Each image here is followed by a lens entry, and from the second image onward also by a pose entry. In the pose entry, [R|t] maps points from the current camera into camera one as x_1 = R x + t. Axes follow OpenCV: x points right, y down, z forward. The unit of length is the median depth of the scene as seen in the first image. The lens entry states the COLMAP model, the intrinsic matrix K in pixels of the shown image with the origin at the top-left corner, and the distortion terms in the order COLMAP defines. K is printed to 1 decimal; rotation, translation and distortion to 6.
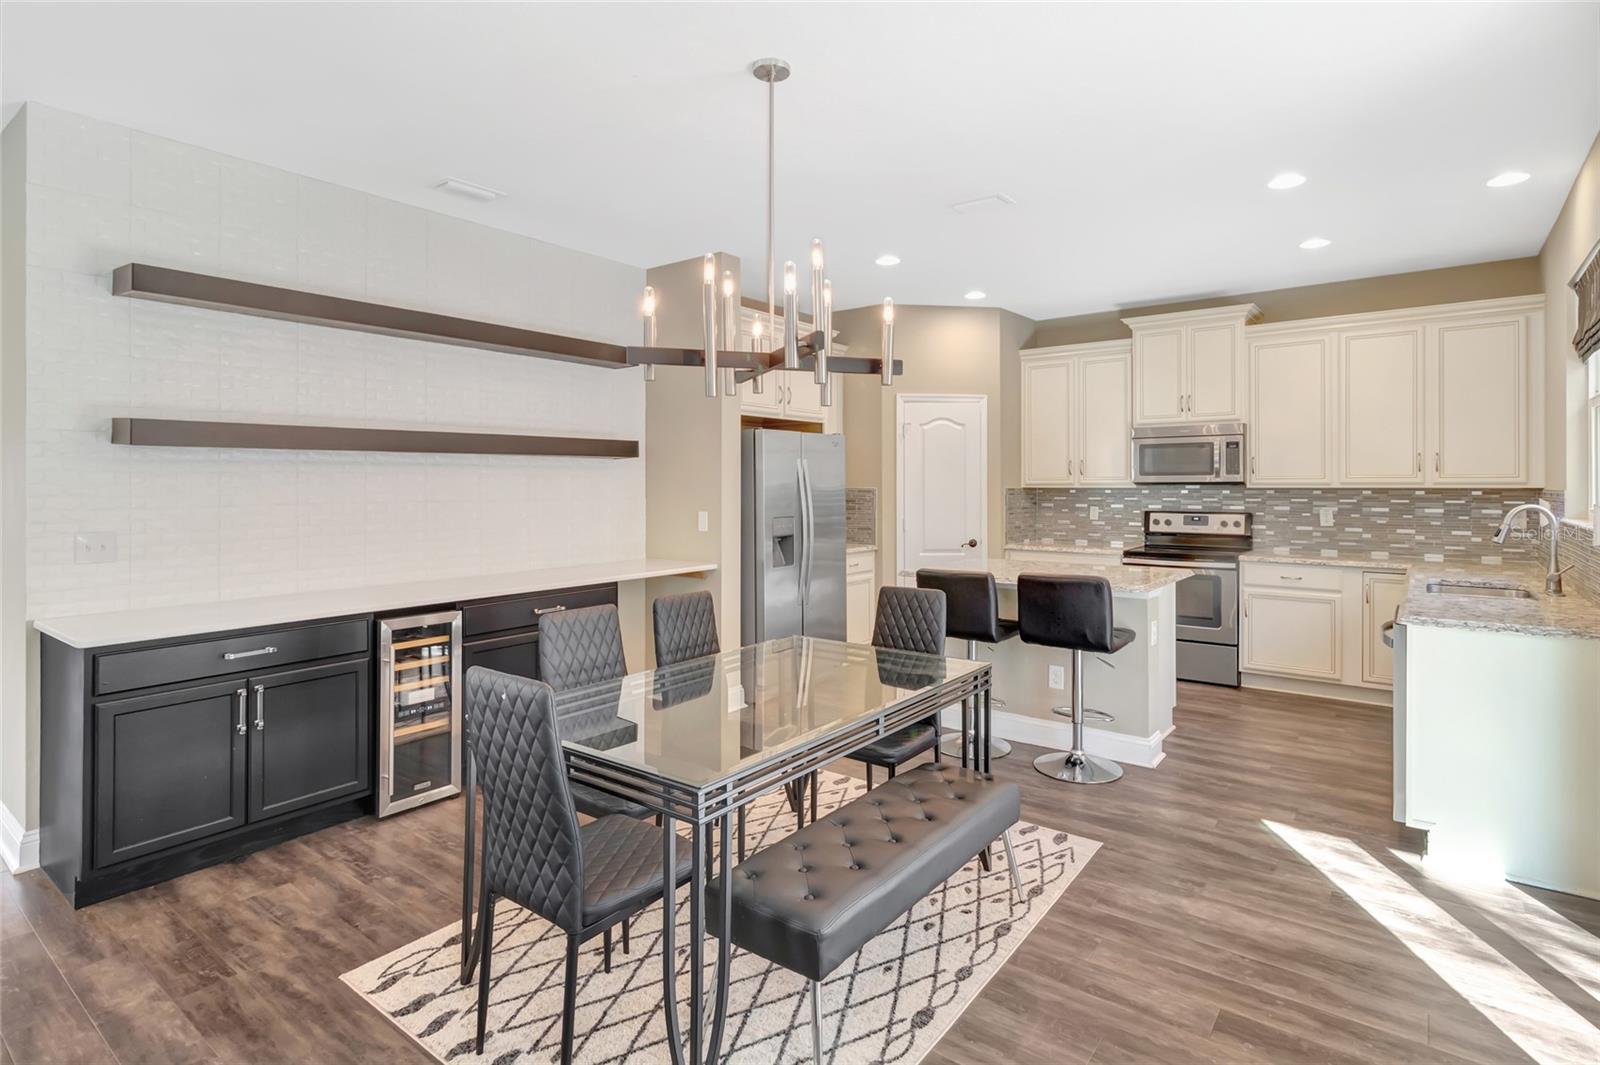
lens RADIAL K [[813.3, 0, 800.2], [0, 813.3, 493.4], [0, 0, 1]] dist [-0.003497, 0.000030]
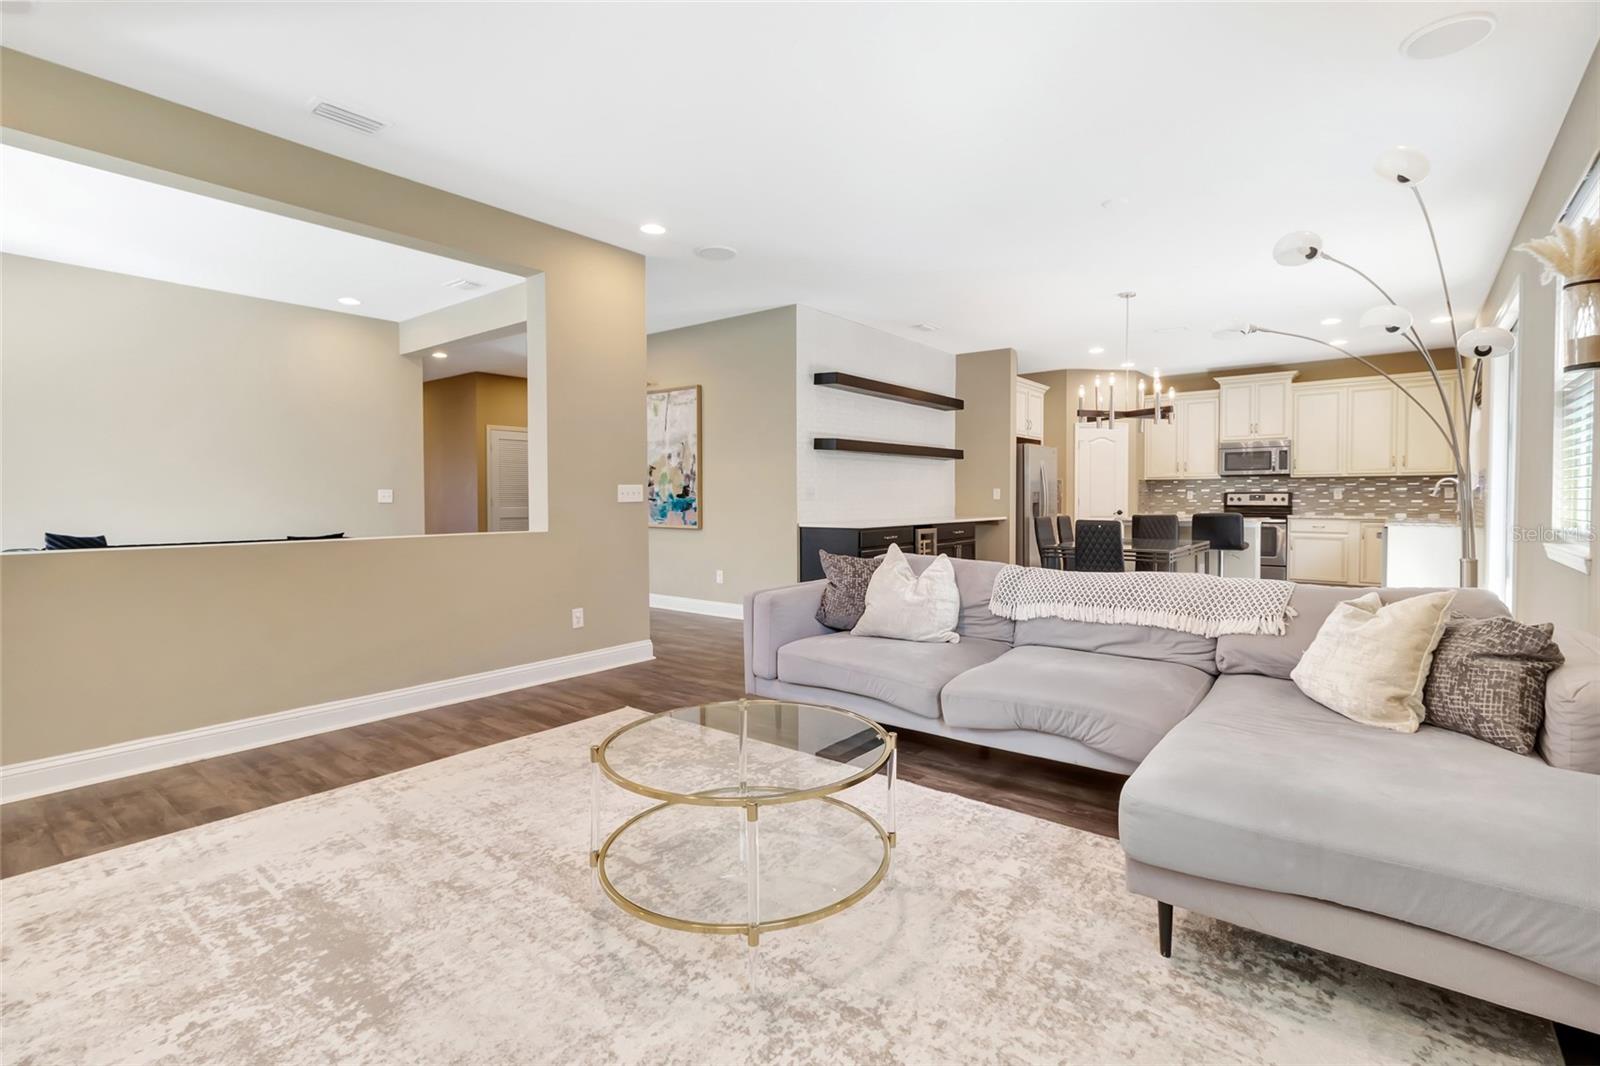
lens RADIAL K [[748.8, 0, 799.1], [0, 748.8, 528.0], [0, 0, 1]] dist [0.007667, 0.000988]
pose [[0.999881, 0.000671, -0.015408, -0.470814], [-0.000227, 0.999584, 0.028831, 0.054629], [0.015421, -0.028824, 0.999466, -0.616384]]
